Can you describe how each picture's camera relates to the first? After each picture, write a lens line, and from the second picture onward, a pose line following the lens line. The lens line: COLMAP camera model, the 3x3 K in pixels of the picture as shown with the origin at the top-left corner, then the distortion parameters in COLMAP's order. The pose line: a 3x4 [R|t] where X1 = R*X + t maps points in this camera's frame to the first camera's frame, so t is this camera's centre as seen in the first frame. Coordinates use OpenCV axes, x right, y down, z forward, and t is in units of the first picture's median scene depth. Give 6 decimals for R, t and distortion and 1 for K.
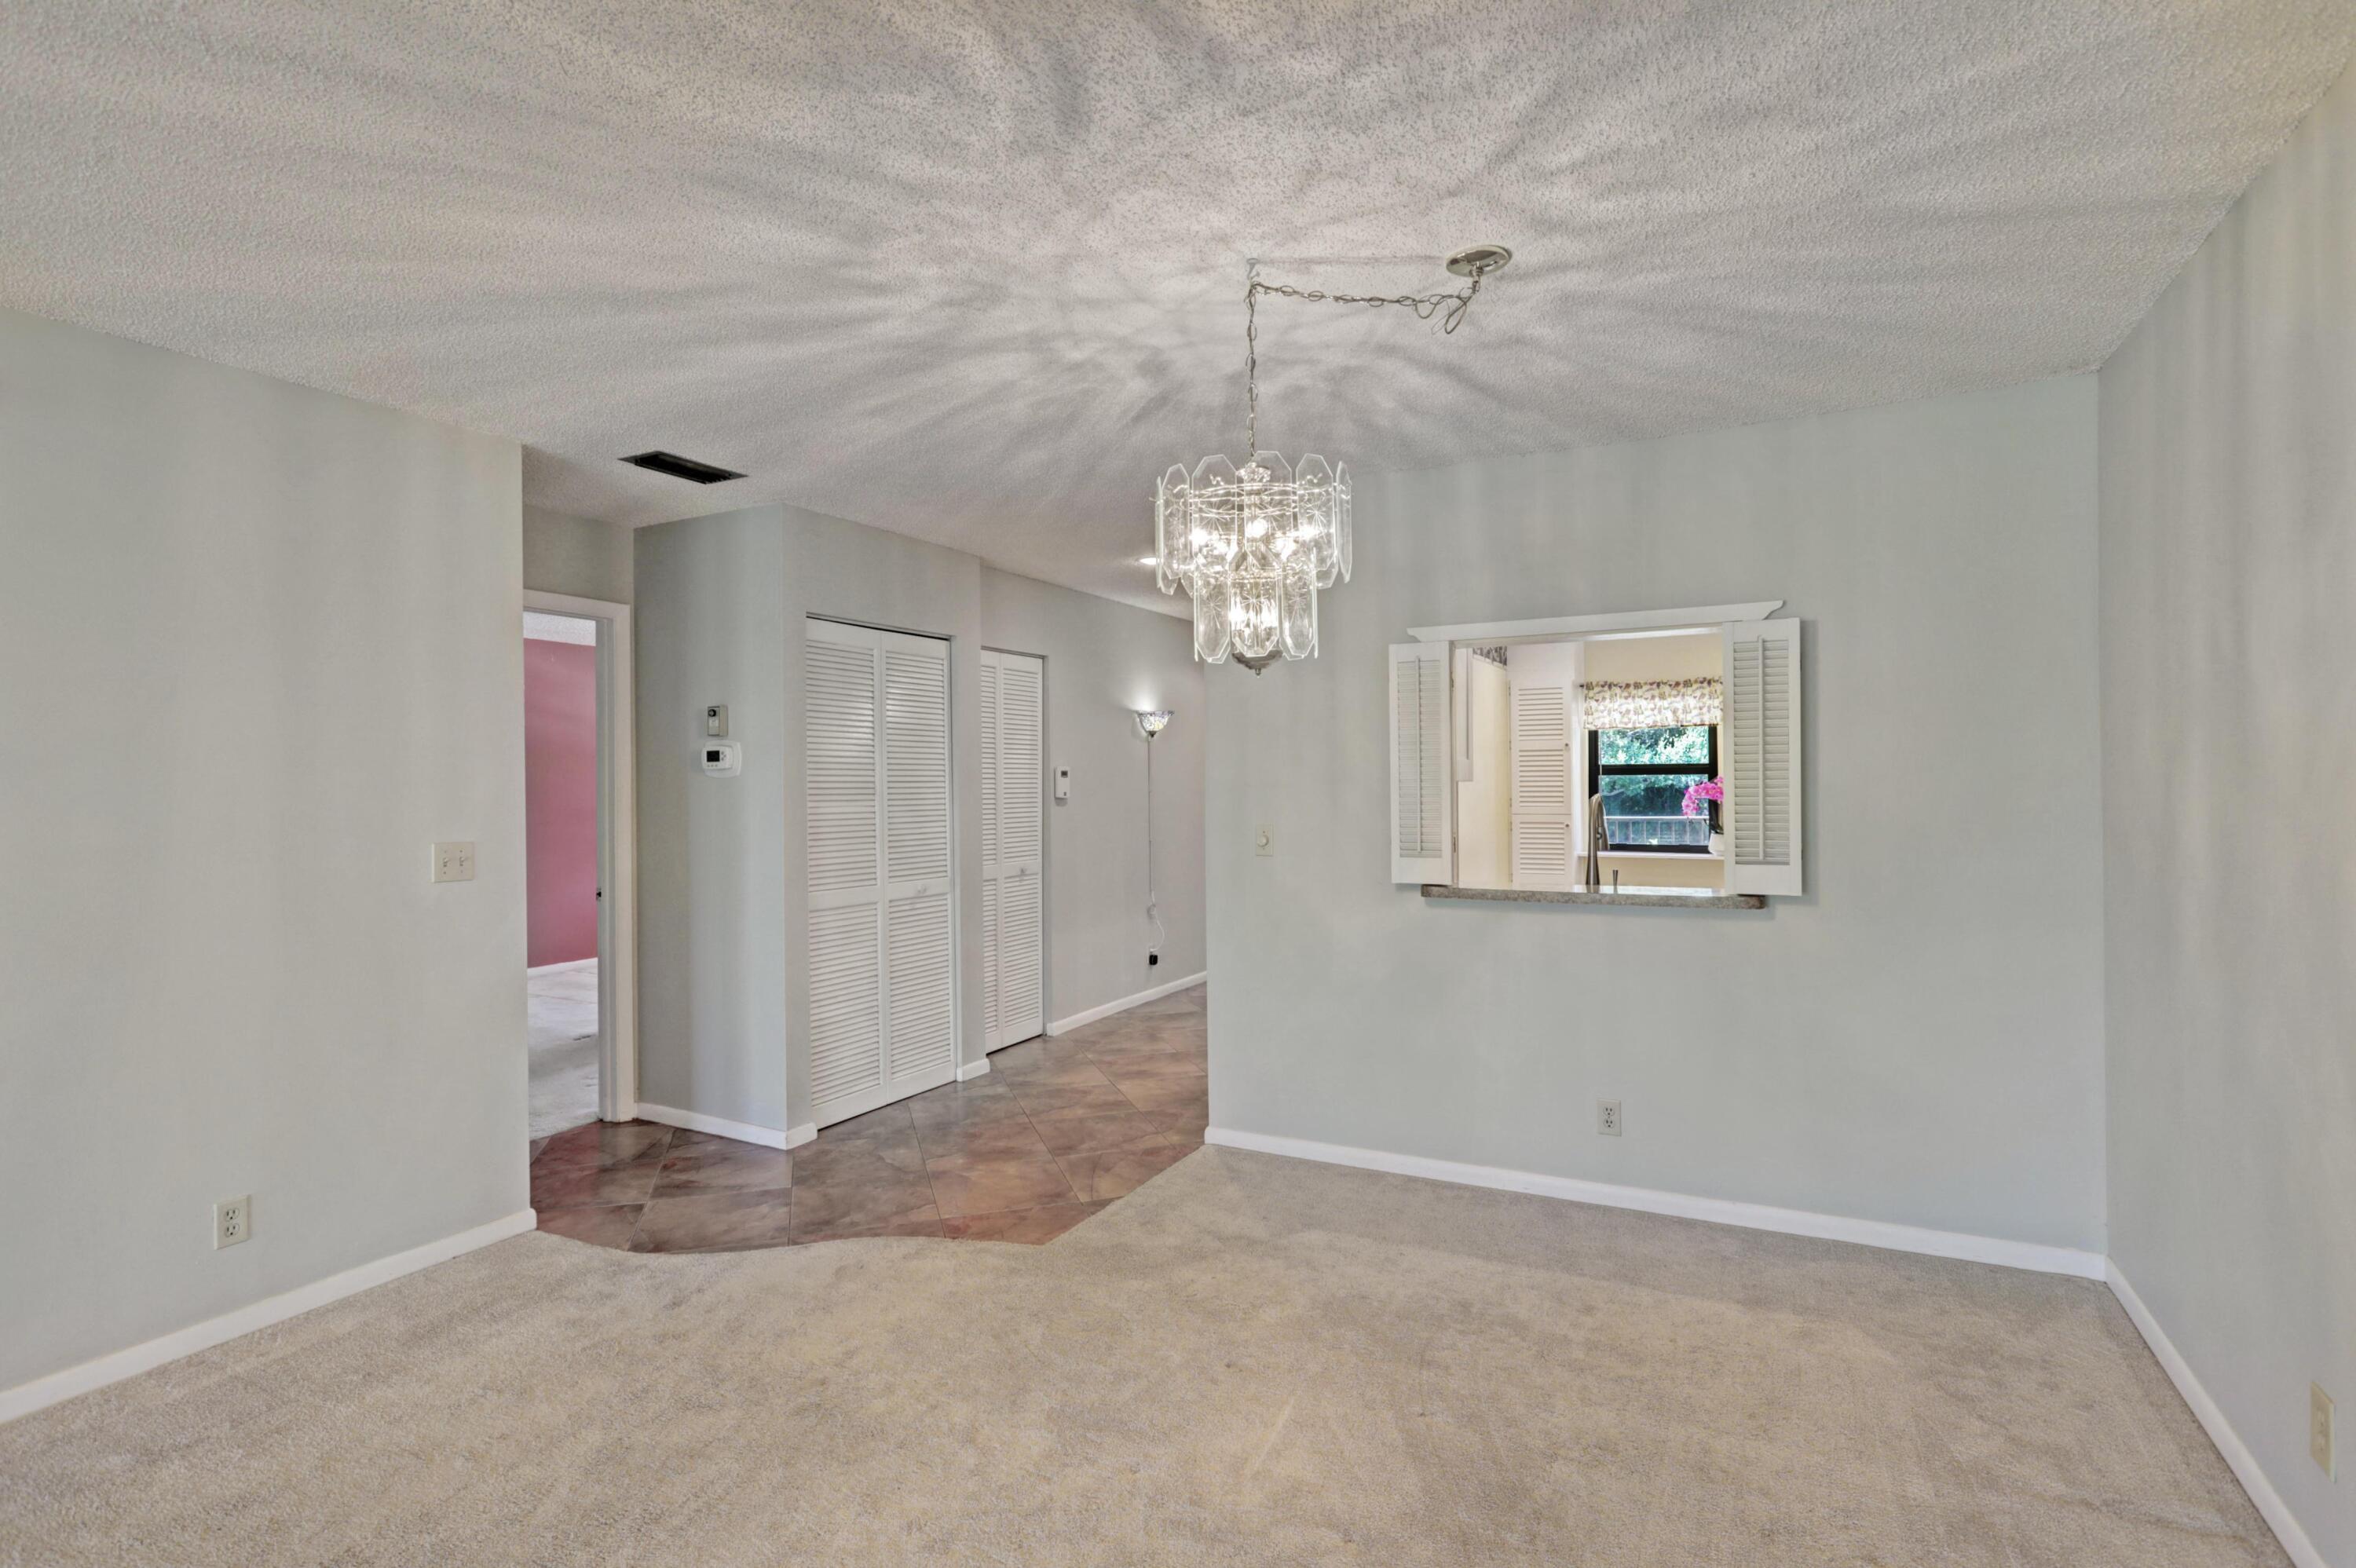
lens RADIAL K [[1141.8, 0, 1178.0], [0, 1141.8, 784.0], [0, 0, 1]] dist [-0.000264, 0.000372]
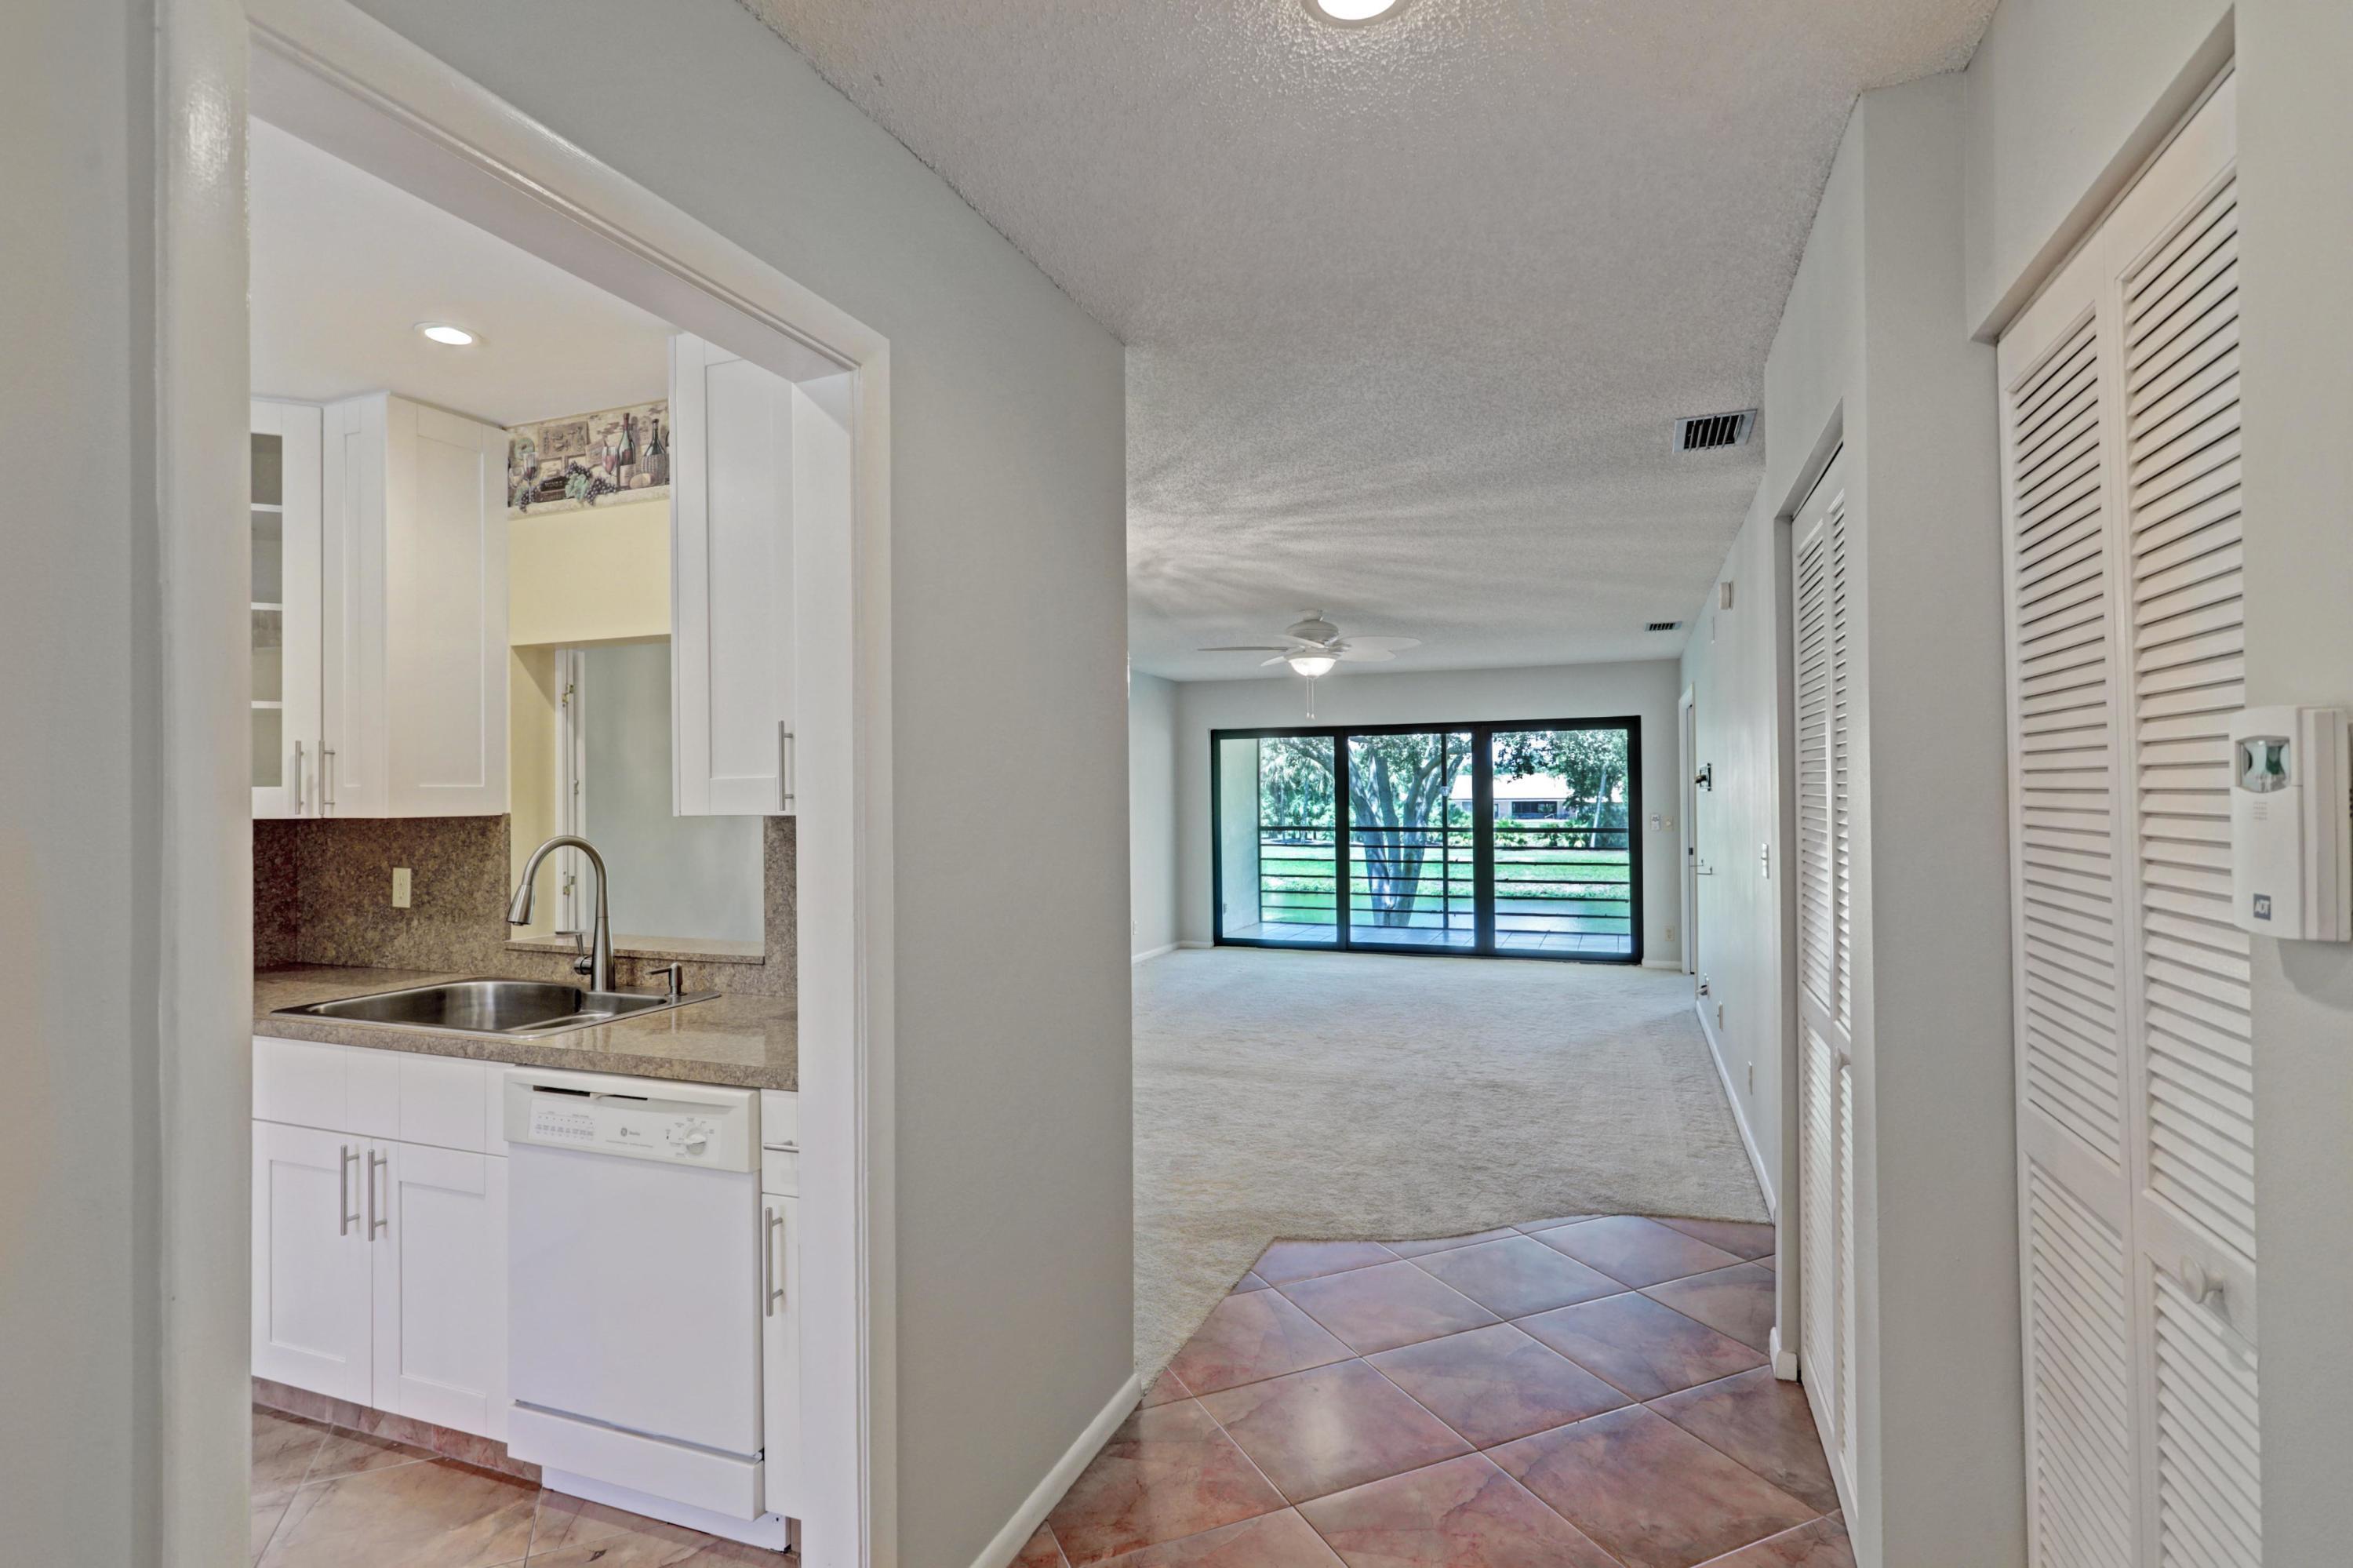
lens RADIAL K [[1140.5, 0, 1176.5], [0, 1140.5, 784.0], [0, 0, 1]] dist [-0.000264, 0.000372]
pose [[-0.993408, 0.018794, -0.113080, 0.073858], [0.019548, 0.999793, -0.005562, -0.011791], [0.112952, -0.007736, -0.993570, 1.770990]]
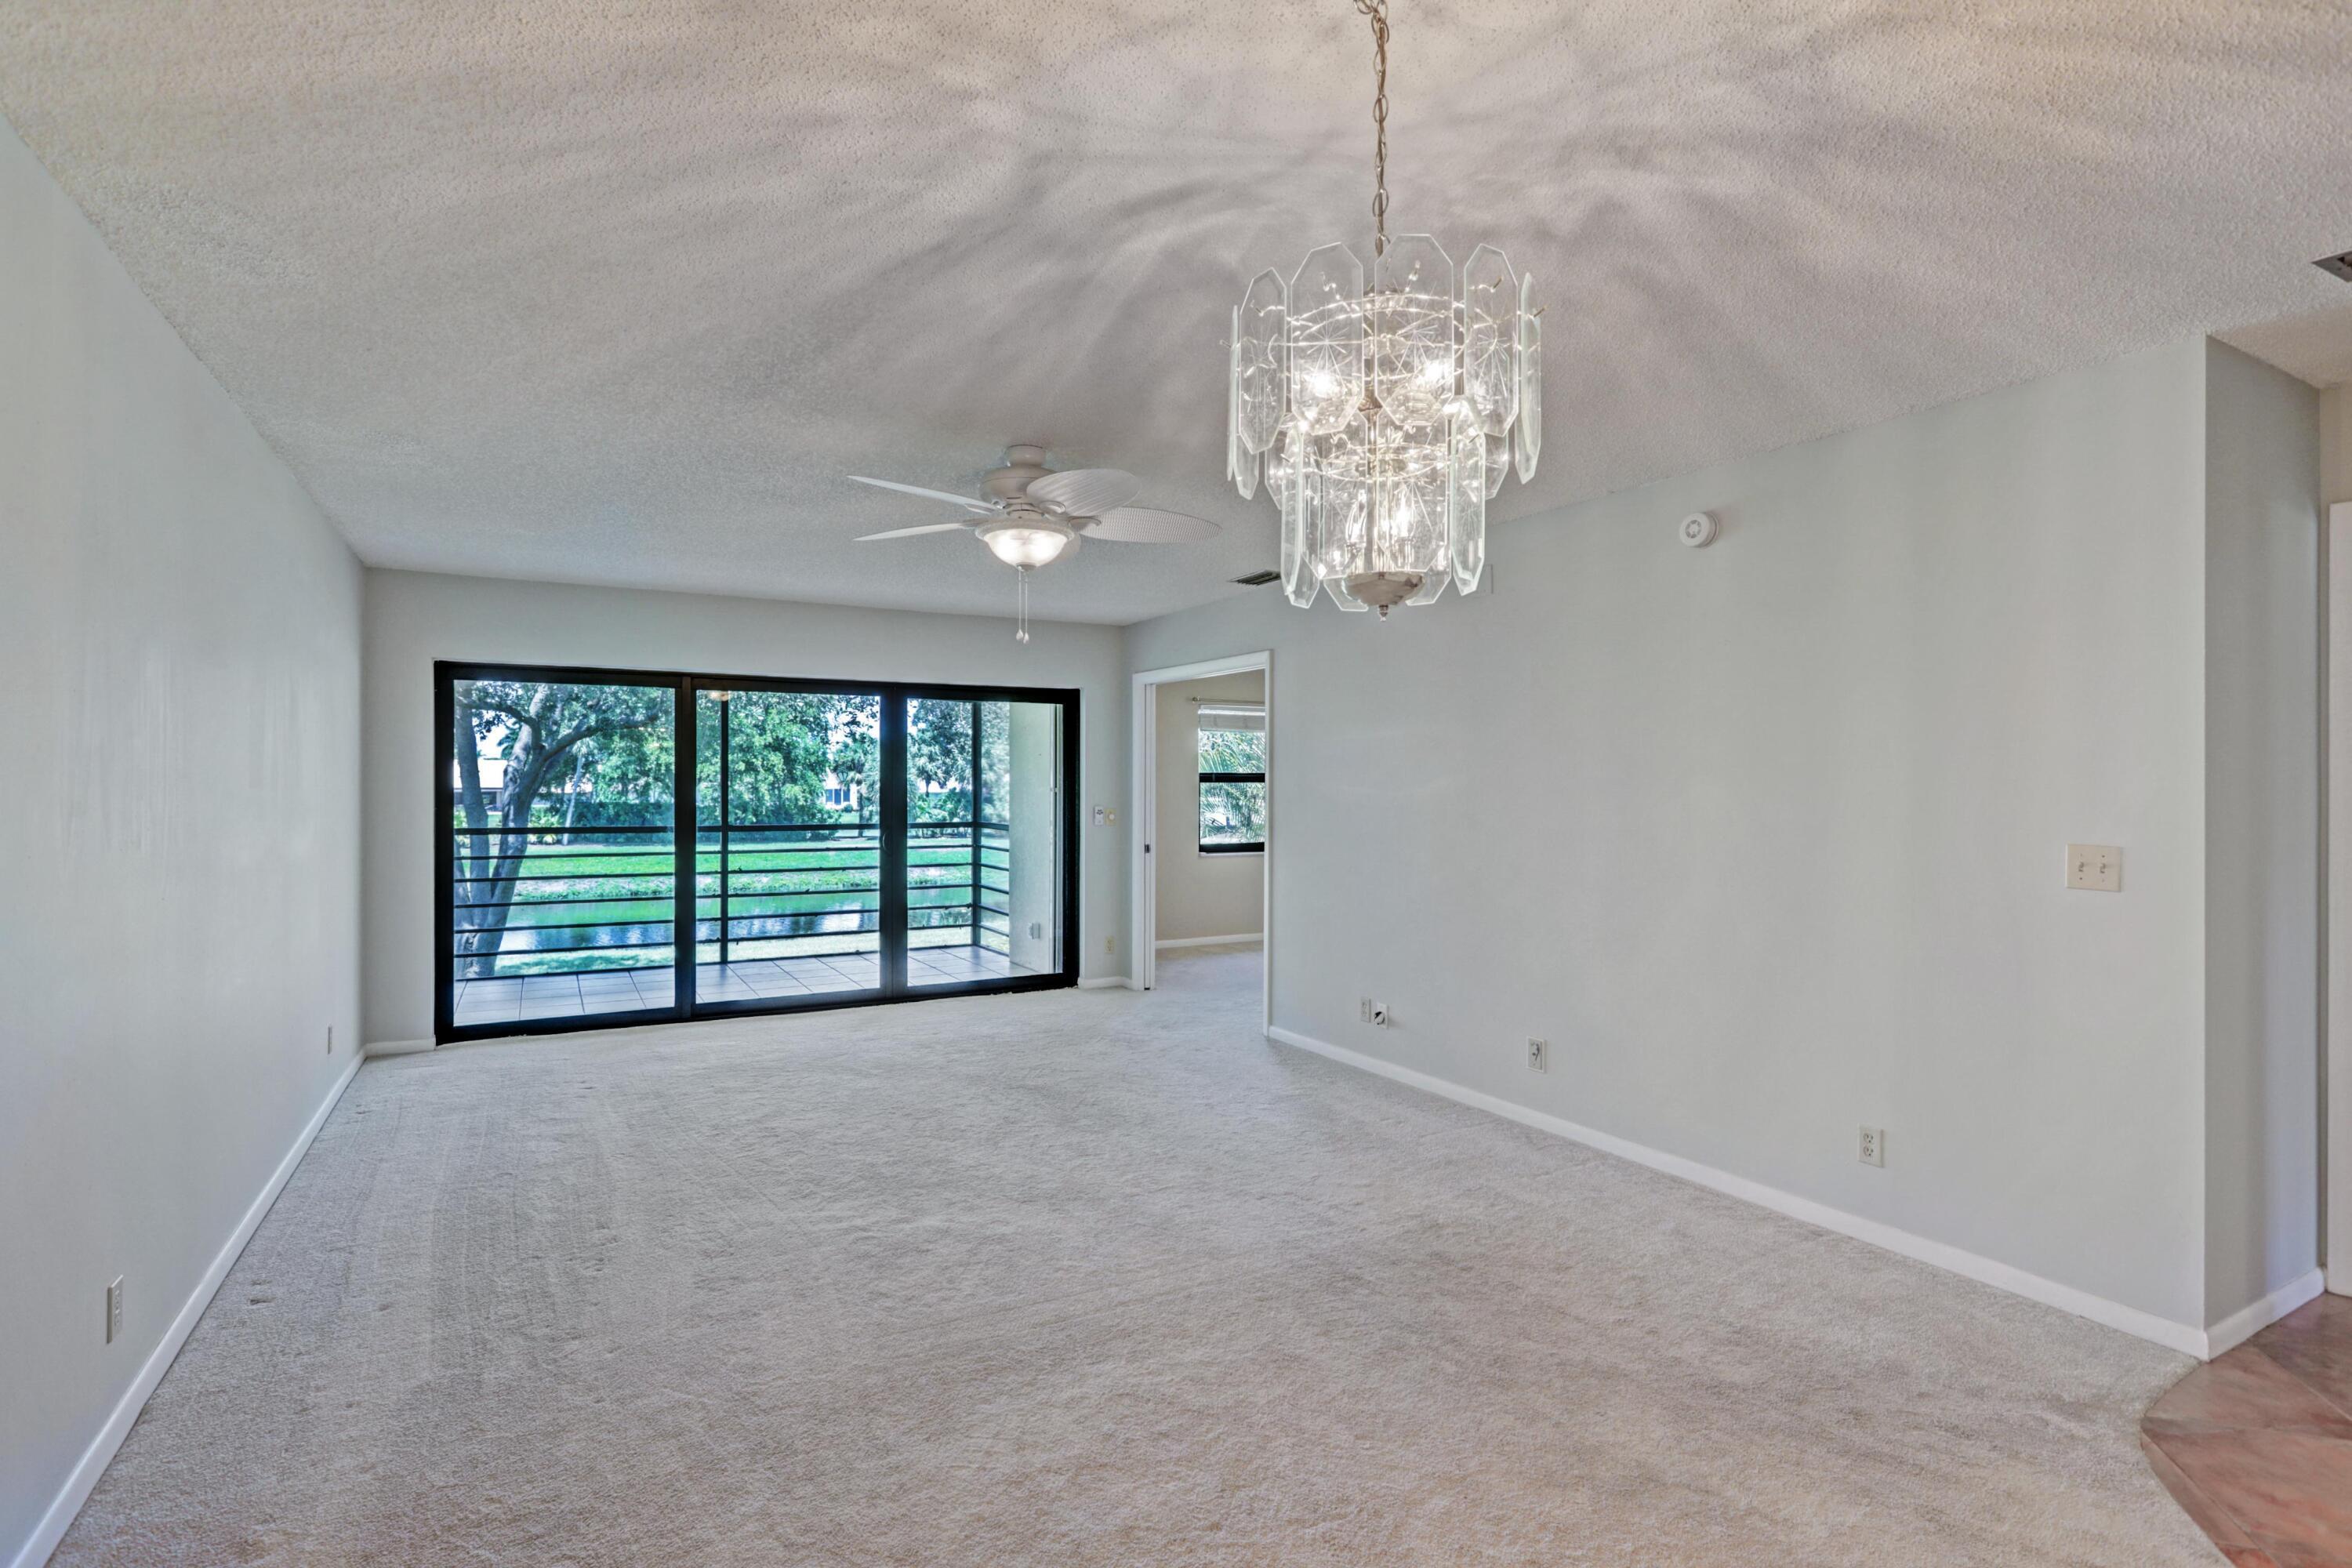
lens RADIAL K [[1124.4, 0, 1171.2], [0, 1124.4, 784.3], [0, 0, 1]] dist [-0.003884, 0.001211]
pose [[-0.547875, 0.011434, -0.836482, 0.396878], [0.001734, 0.999920, 0.012532, -0.006165], [0.836558, 0.005416, -0.547851, 0.749064]]
